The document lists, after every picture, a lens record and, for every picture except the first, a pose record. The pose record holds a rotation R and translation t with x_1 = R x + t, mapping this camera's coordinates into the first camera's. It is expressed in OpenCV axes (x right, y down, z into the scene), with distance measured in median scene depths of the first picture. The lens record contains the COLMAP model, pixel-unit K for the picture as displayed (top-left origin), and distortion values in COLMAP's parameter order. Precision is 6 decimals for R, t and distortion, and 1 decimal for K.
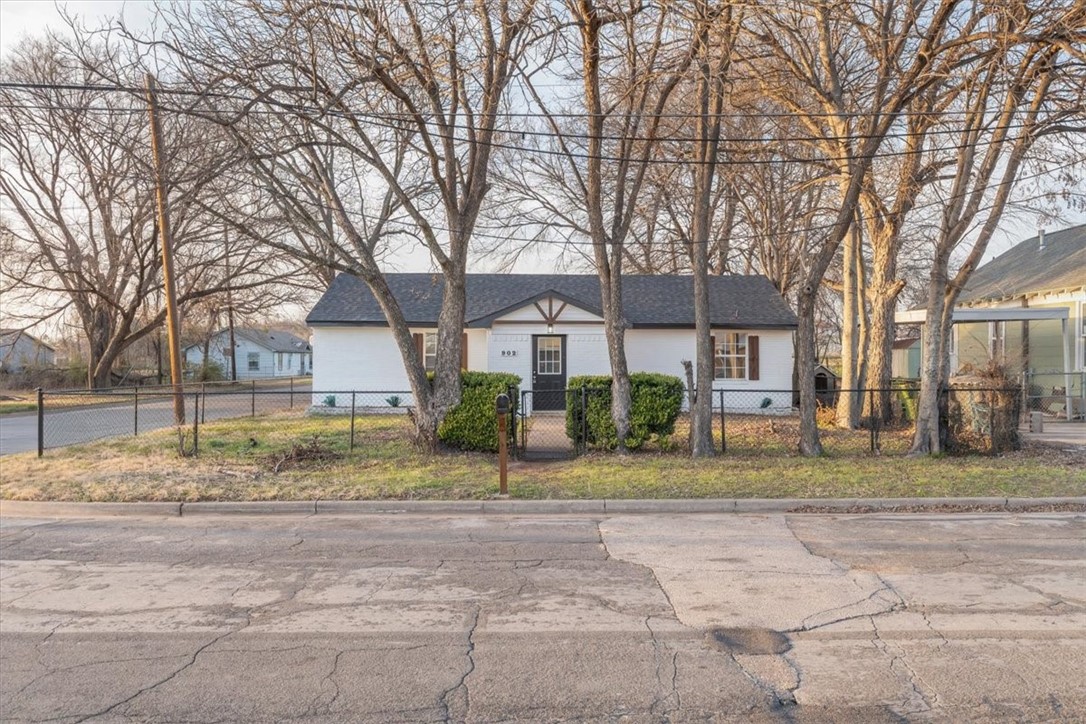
lens RADIAL K [[781.0, 0, 543.0], [0, 781.0, 362.0], [0, 0, 1]] dist [0.001714, 0.000462]
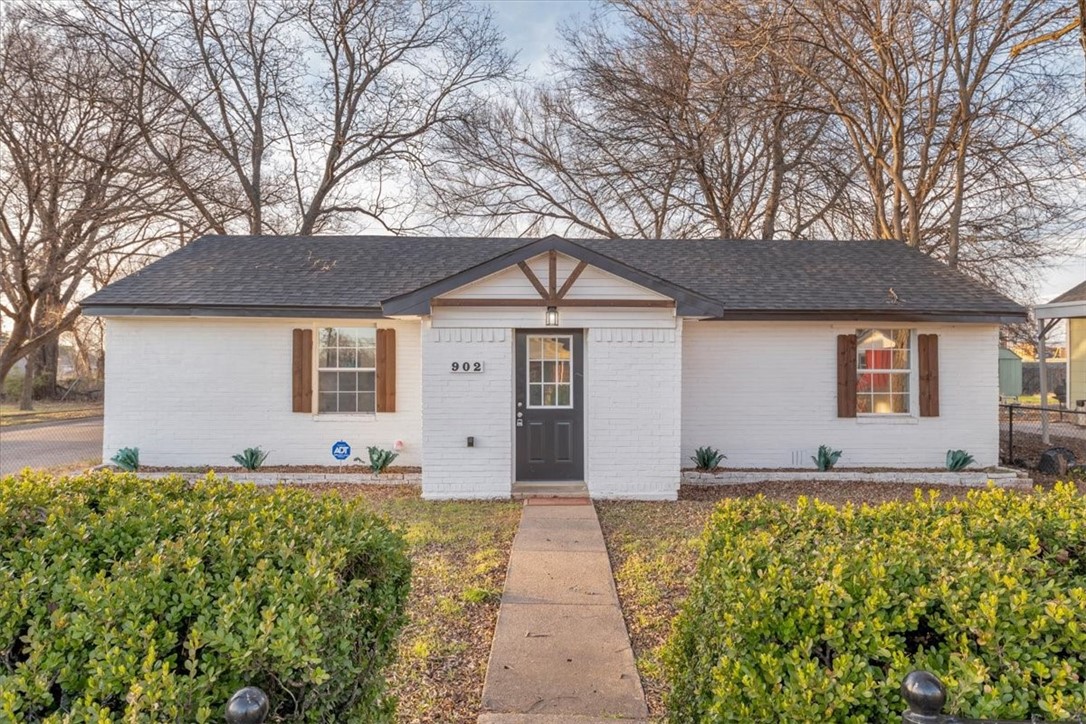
lens RADIAL K [[691.3, 0, 543.0], [0, 691.3, 362.0], [0, 0, 1]] dist [0.009356, 0.000388]
pose [[0.999965, -0.000417, 0.008315, 0.000154], [0.000529, 0.999911, -0.013363, -0.007934], [-0.008309, 0.013367, 0.999876, 0.524565]]
